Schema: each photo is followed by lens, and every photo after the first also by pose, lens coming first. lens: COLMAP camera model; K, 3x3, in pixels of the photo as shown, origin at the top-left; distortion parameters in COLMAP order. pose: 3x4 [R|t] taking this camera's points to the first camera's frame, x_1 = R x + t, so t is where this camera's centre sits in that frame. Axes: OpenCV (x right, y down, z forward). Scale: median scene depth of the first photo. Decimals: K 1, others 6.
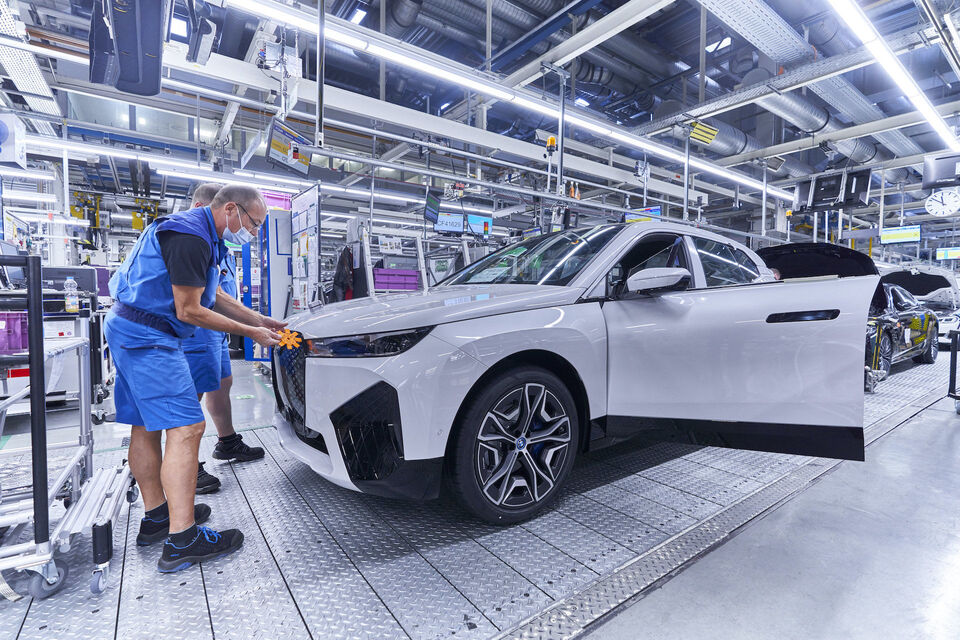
lens RADIAL K [[444.2, 0, 480.0], [0, 444.2, 320.0], [0, 0, 1]] dist [-0.003859, -0.000050]
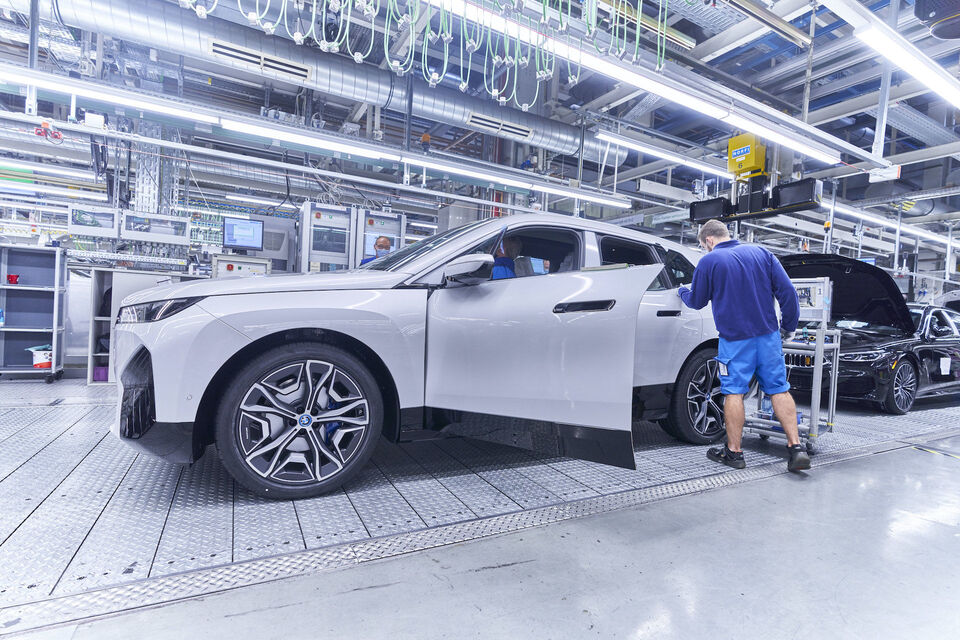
lens RADIAL K [[459.6, 0, 480.0], [0, 459.6, 320.0], [0, 0, 1]] dist [0.001846, -0.000170]
pose [[0.988989, 0.052085, -0.138520, 0.601429], [-0.055884, 0.998156, -0.023677, 0.051688], [0.137031, 0.031157, 0.990077, 0.014729]]
